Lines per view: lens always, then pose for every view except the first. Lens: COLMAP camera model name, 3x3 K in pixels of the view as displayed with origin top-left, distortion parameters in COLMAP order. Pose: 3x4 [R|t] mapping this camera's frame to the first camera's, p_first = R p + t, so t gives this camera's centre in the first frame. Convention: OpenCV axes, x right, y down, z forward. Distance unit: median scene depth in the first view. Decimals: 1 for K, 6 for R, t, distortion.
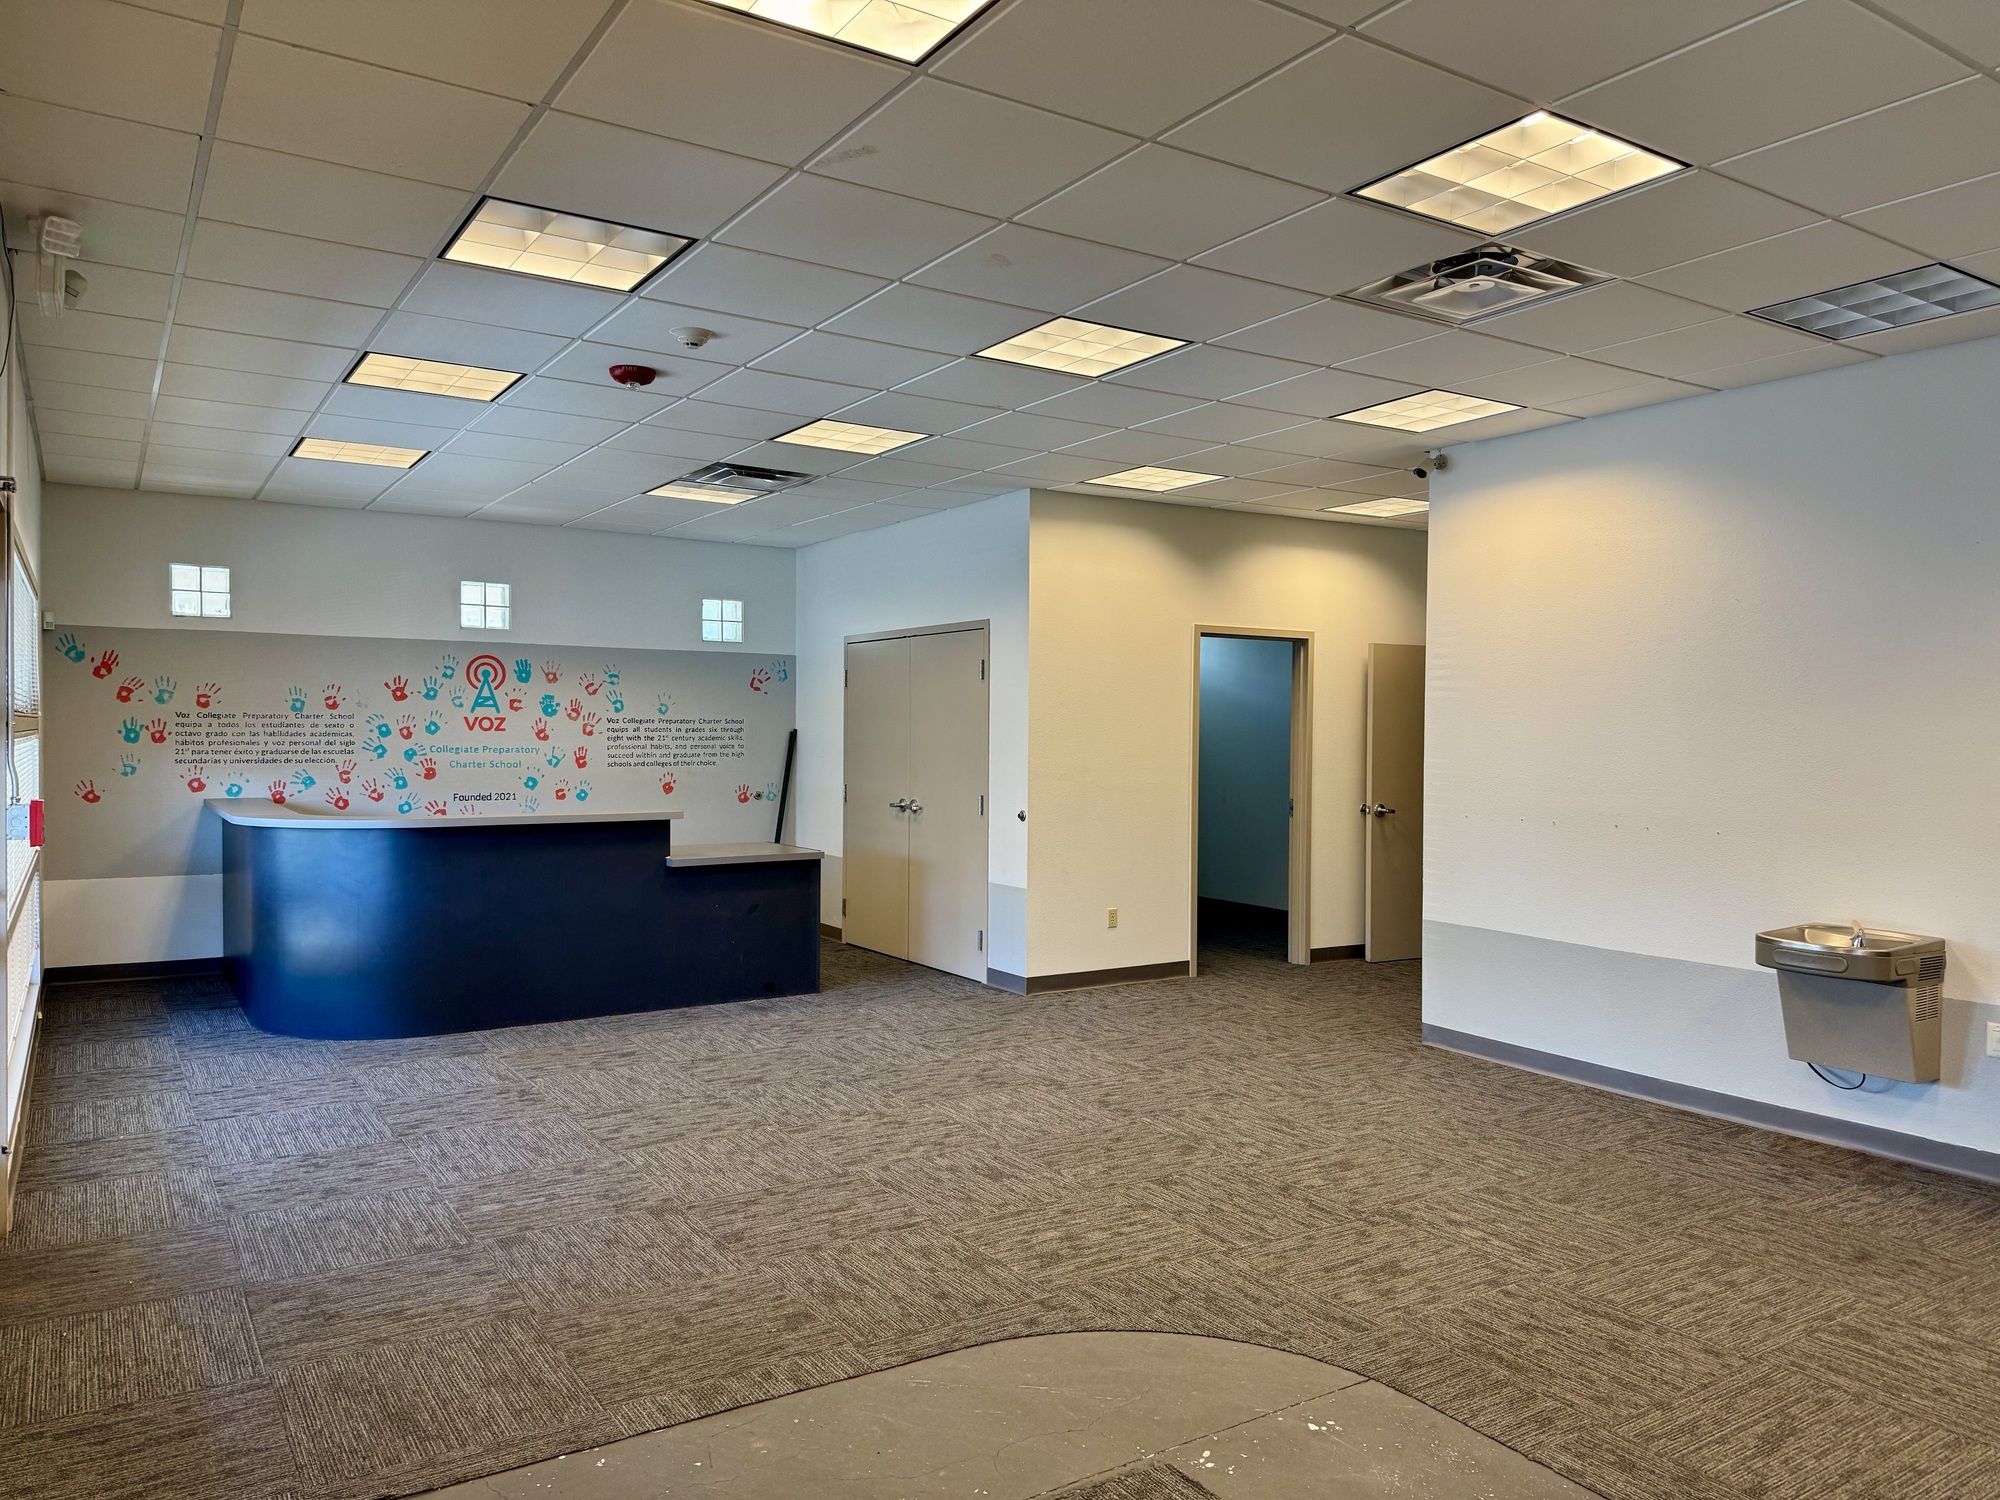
lens RADIAL K [[1393.1, 0, 998.4], [0, 1393.1, 735.0], [0, 0, 1]] dist [-0.023986, -0.015114]
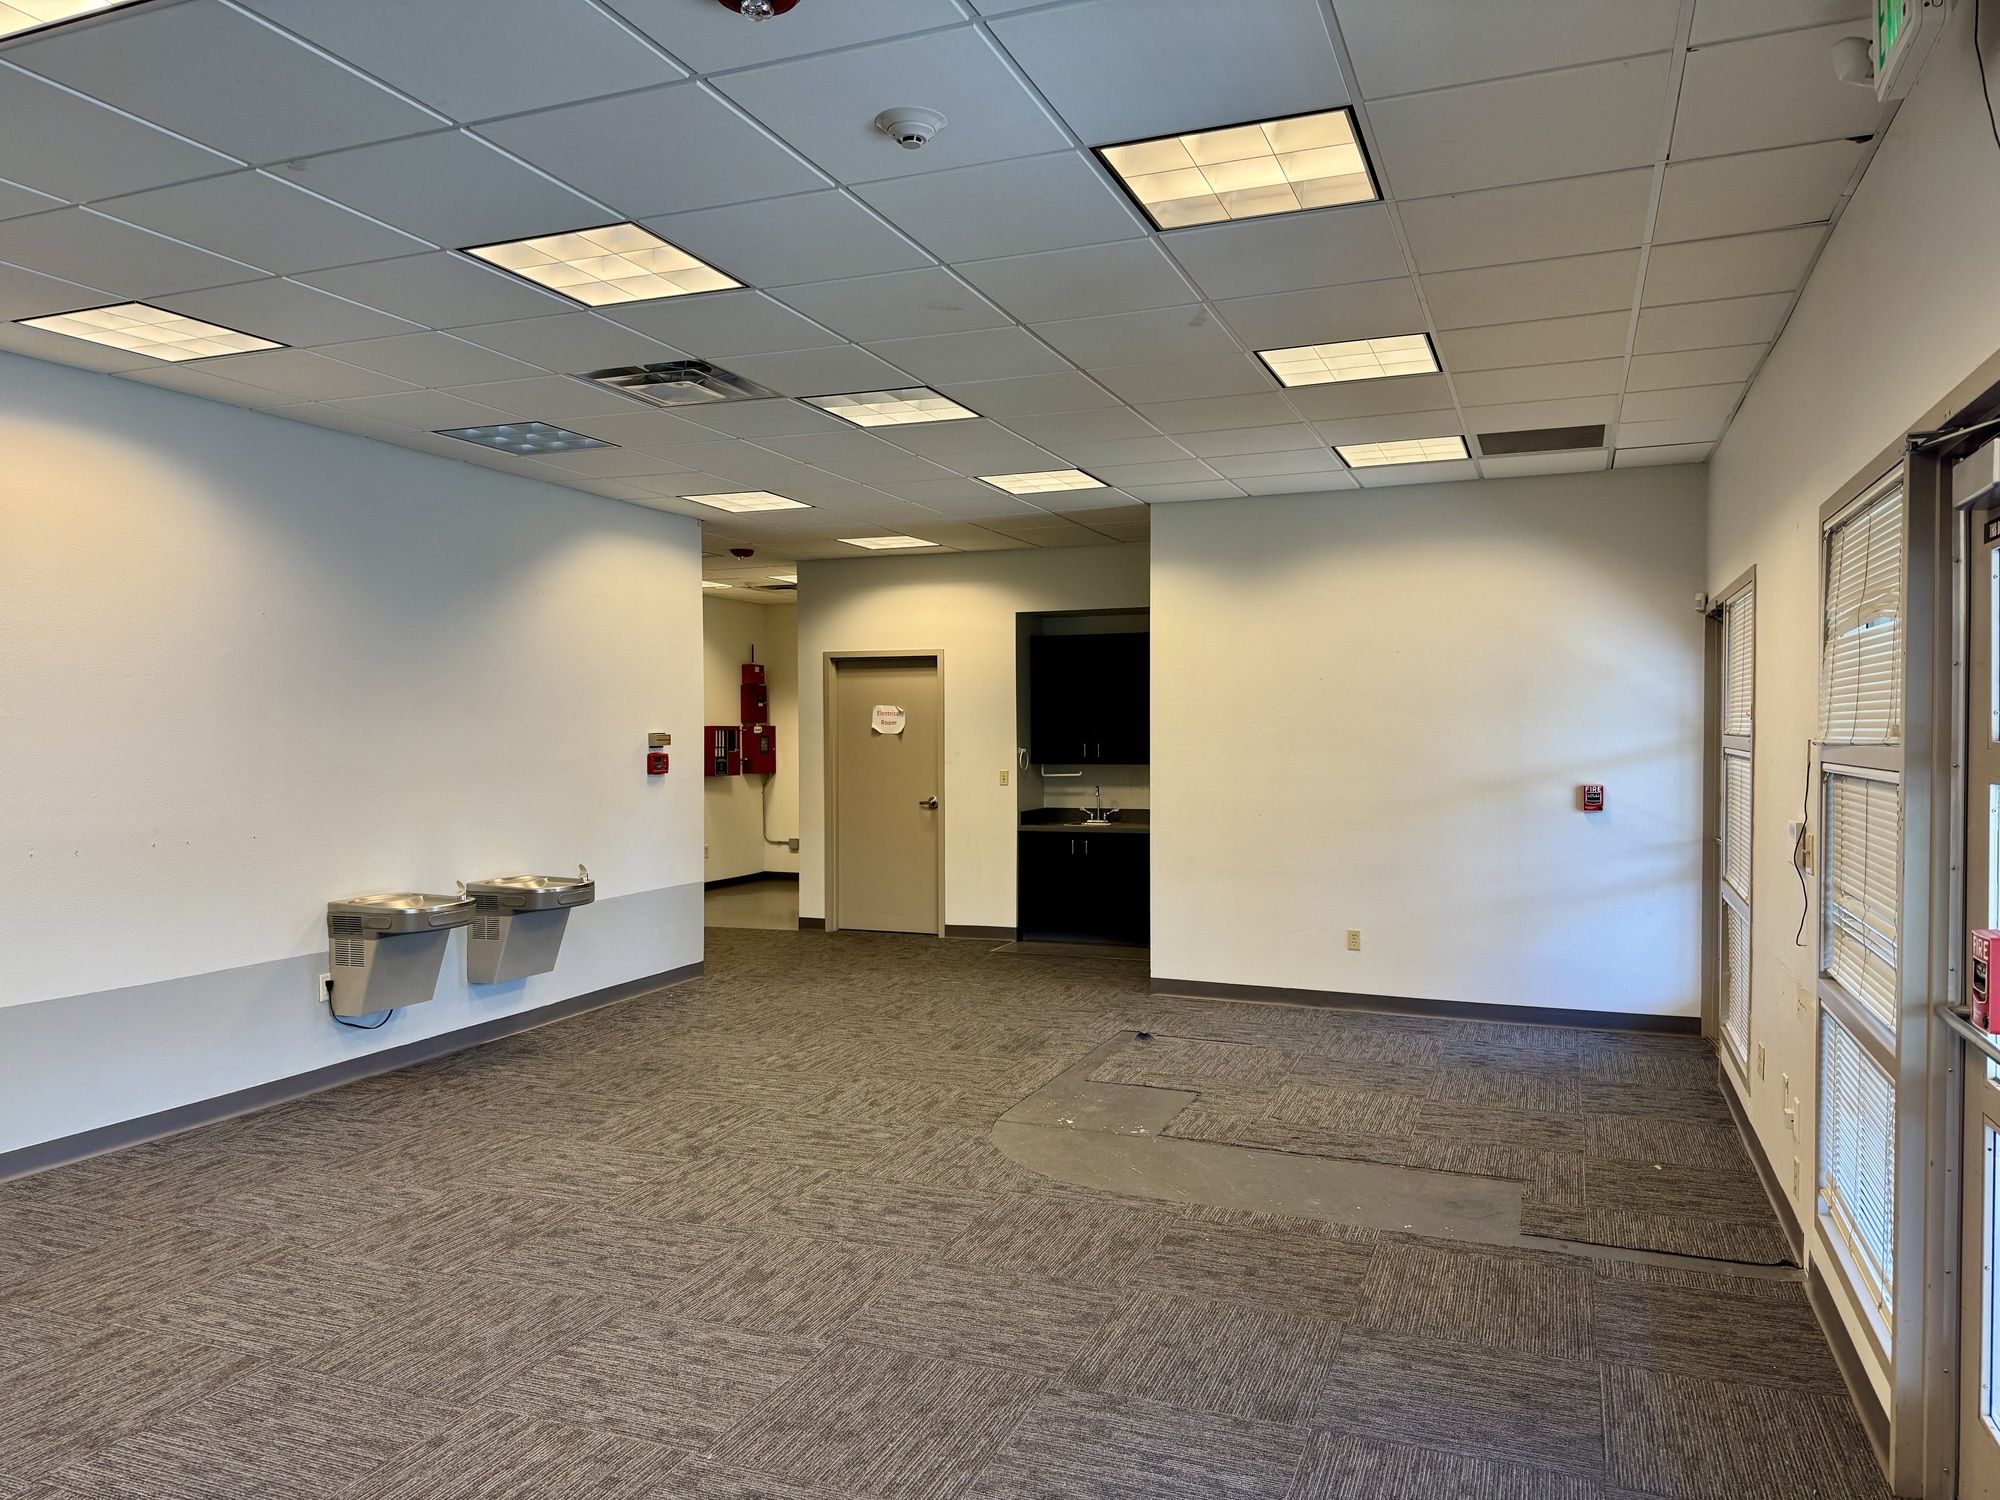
lens RADIAL K [[1393.1, 0, 1000.4], [0, 1393.1, 751.3], [0, 0, 1]] dist [-0.023986, -0.015114]
pose [[-0.570119, -0.029235, 0.821042, -0.851737], [0.005436, 0.999211, 0.039353, -0.041107], [-0.821544, 0.026899, -0.569510, 1.486534]]
